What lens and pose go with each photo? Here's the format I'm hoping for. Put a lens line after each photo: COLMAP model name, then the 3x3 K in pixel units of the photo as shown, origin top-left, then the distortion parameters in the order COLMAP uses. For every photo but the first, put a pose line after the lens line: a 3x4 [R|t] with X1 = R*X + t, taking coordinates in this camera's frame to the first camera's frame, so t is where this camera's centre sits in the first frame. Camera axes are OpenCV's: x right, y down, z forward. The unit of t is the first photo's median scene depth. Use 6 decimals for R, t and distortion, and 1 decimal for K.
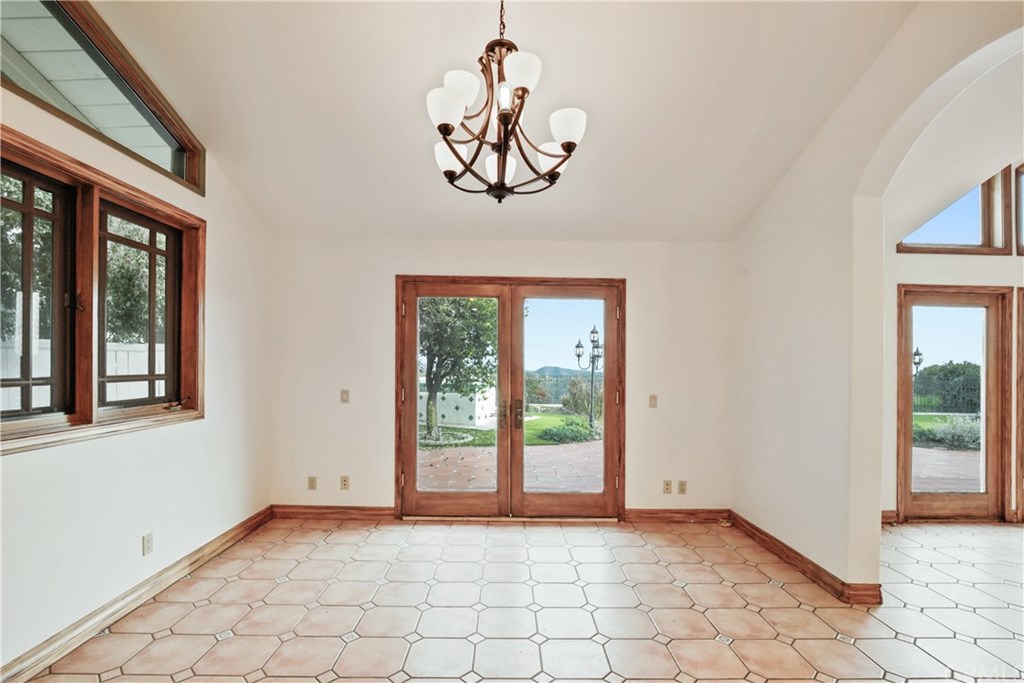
lens RADIAL K [[465.3, 0, 514.6], [0, 465.3, 365.3], [0, 0, 1]] dist [-0.012368, 0.000184]
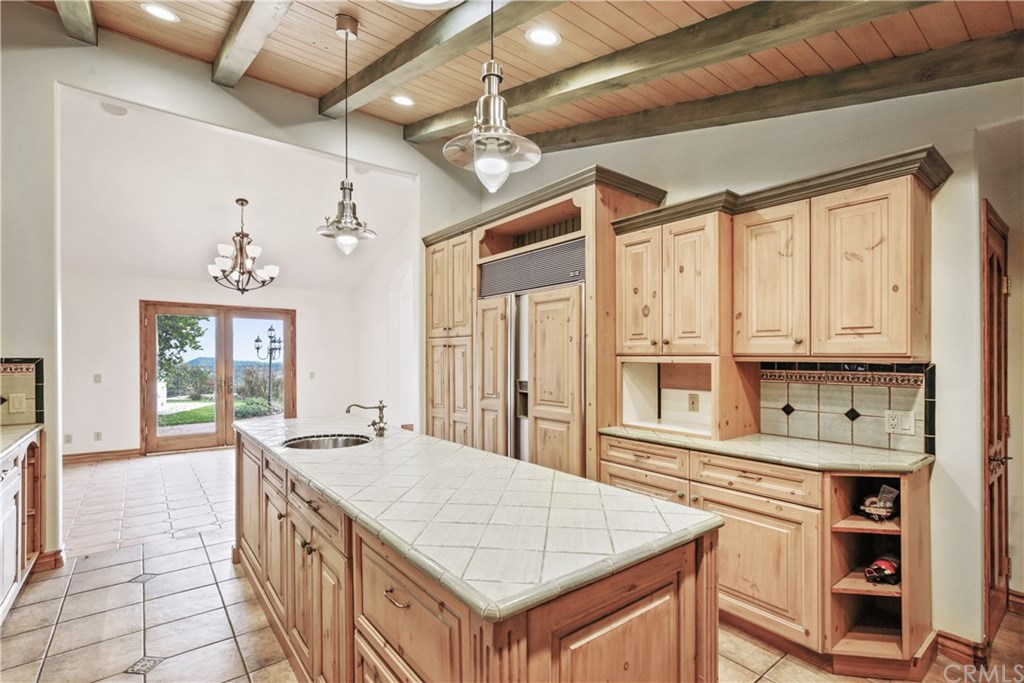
lens RADIAL K [[471.1, 0, 513.0], [0, 471.1, 357.5], [0, 0, 1]] dist [-0.017586, 0.000820]
pose [[0.790901, -0.008771, 0.611881, -0.221332], [0.005576, 0.999959, 0.007127, -0.004053], [-0.611918, -0.002225, 0.790918, -1.000952]]
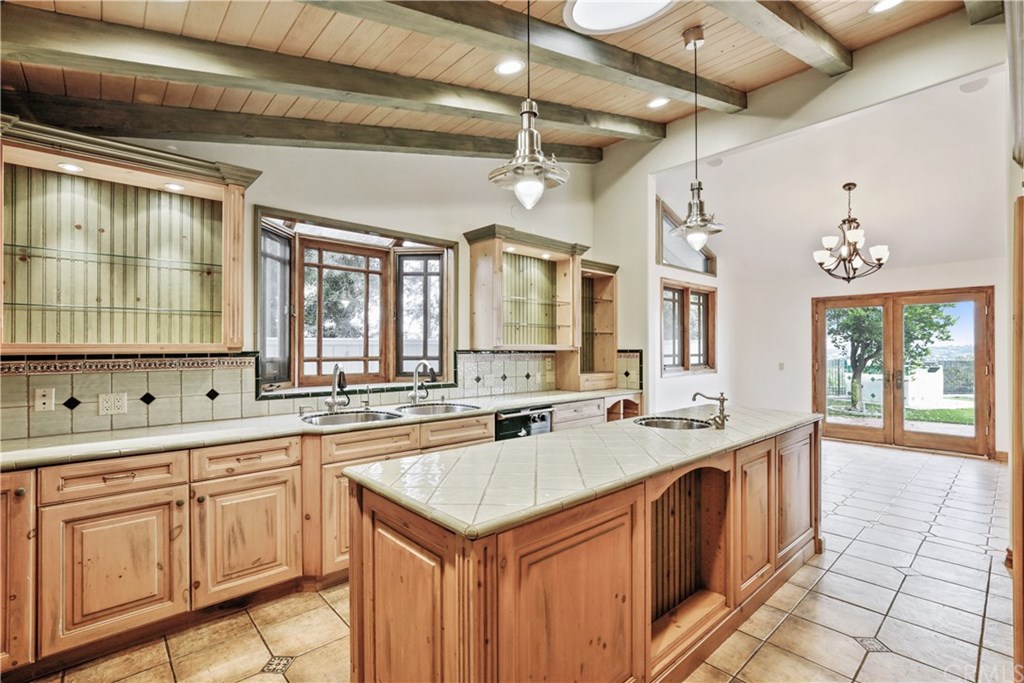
lens RADIAL K [[474.3, 0, 519.1], [0, 474.3, 349.3], [0, 0, 1]] dist [-0.018672, 0.000693]
pose [[0.664274, -0.009941, -0.747423, 0.336029], [0.007762, 0.999949, -0.006402, 0.003006], [0.747449, -0.001549, 0.664318, -1.000605]]
